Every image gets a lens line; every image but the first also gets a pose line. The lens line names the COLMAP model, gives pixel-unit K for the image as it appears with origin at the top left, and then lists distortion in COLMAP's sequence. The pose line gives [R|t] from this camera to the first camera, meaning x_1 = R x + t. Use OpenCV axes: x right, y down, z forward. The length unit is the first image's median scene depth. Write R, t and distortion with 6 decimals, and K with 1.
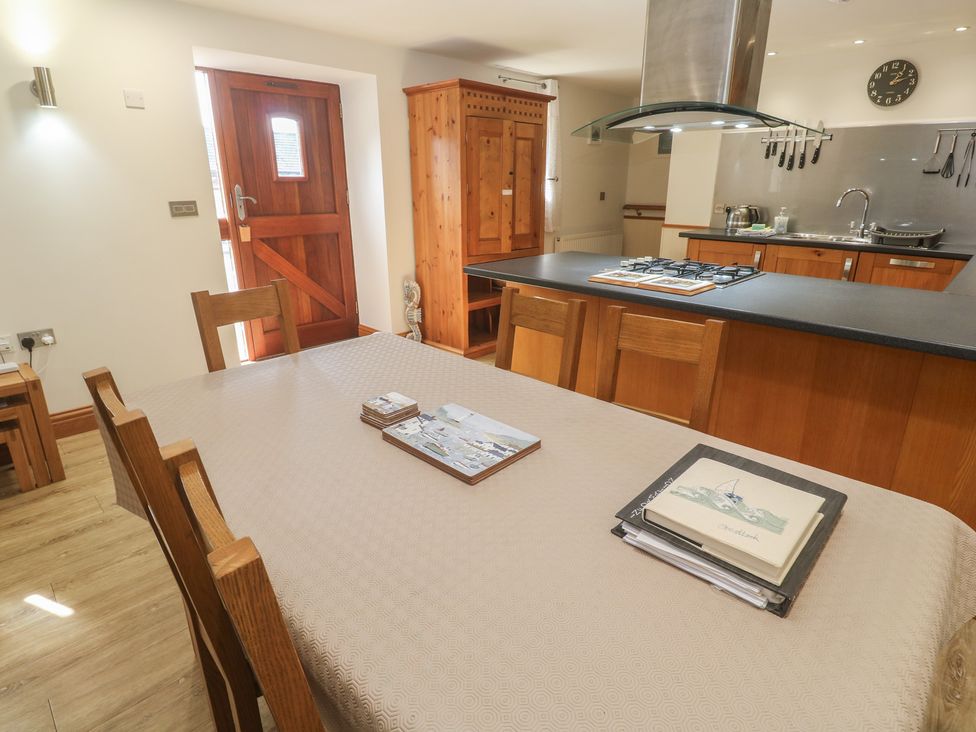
lens RADIAL K [[526.8, 0, 506.8], [0, 526.8, 356.4], [0, 0, 1]] dist [0.005031, -0.018114]
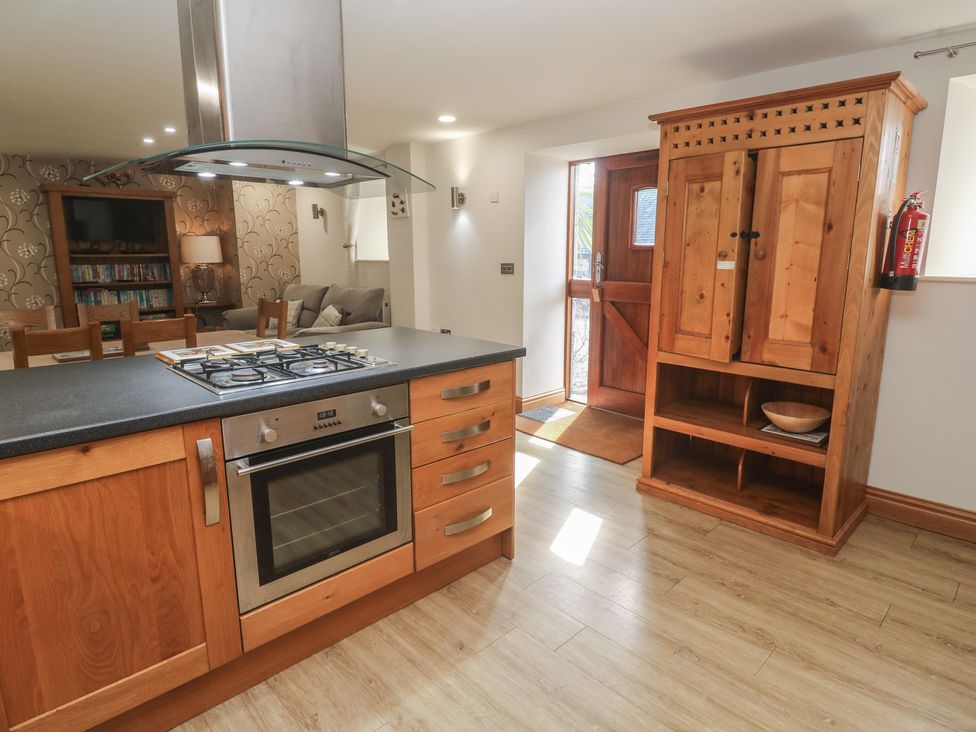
lens RADIAL K [[545.4, 0, 497.7], [0, 545.4, 354.4], [0, 0, 1]] dist [0.005049, -0.017312]
pose [[-0.024775, 0.182528, -0.982888, 0.701520], [-0.317671, 0.930793, 0.180861, -0.267495], [0.947877, 0.316715, 0.034923, 0.827689]]
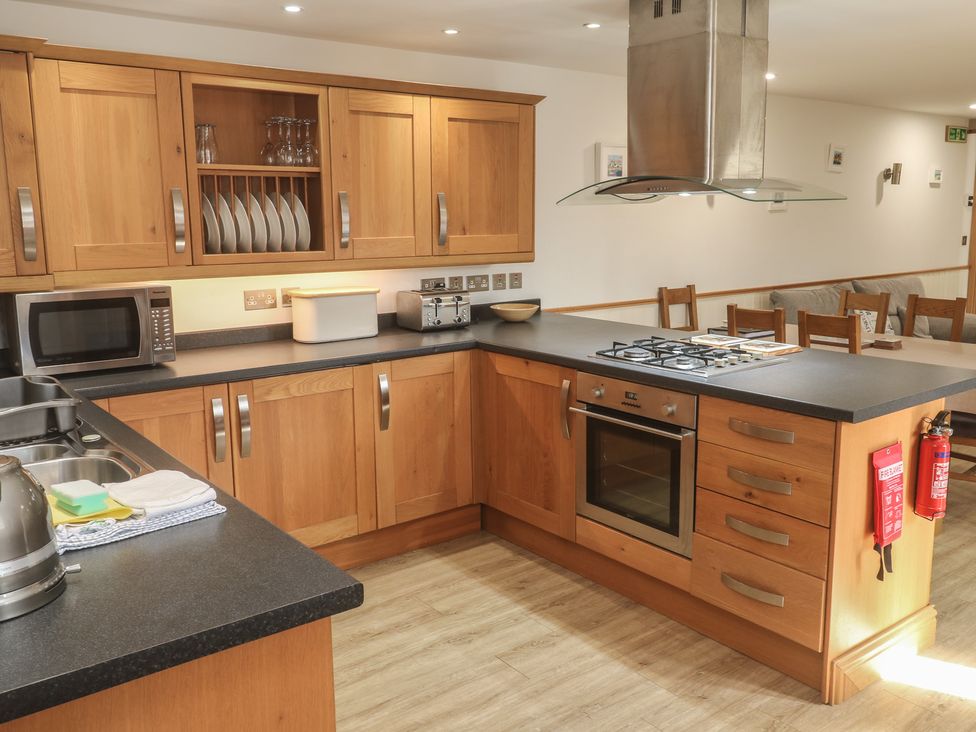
lens RADIAL K [[878.9, 0, 535.8], [0, 878.9, 348.3], [0, 0, 1]] dist [0.016984, 0.002383]
pose [[-0.993541, -0.010615, 0.112977, 0.275799], [0.042976, 0.886251, 0.461208, -0.537461], [-0.105022, 0.463085, -0.880070, 1.468282]]
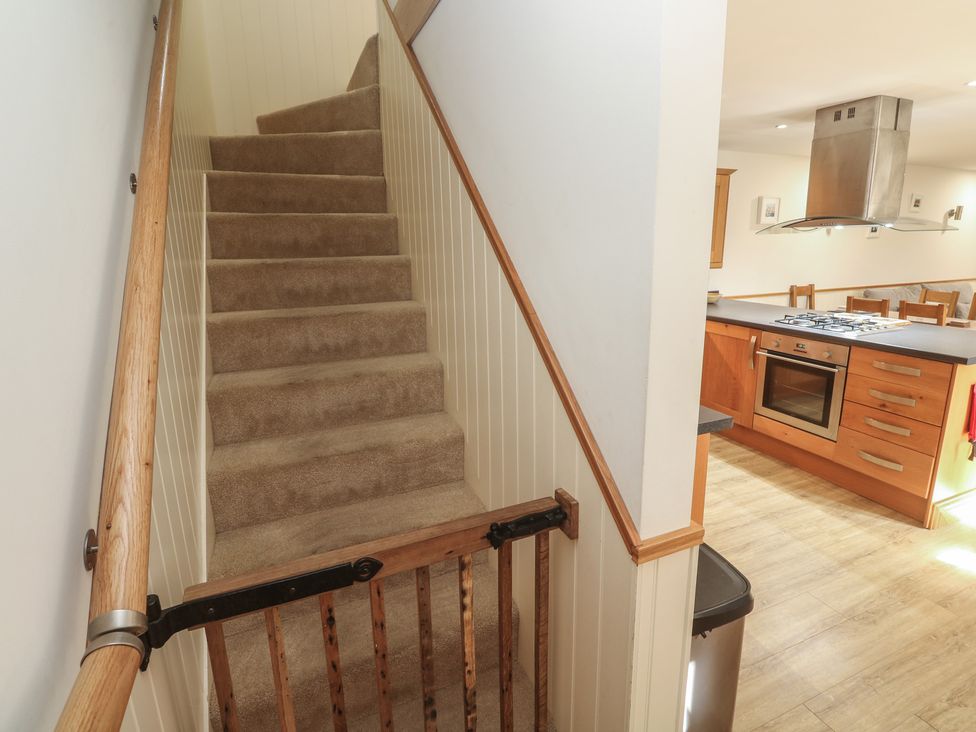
lens RADIAL K [[526.8, 0, 506.8], [0, 526.8, 356.4], [0, 0, 1]] dist [0.005031, -0.018114]
pose [[-0.926414, -0.068143, 0.370288, 0.407632], [0.133406, 0.860270, 0.492076, -0.583066], [-0.352079, 0.505264, -0.787876, 1.605110]]
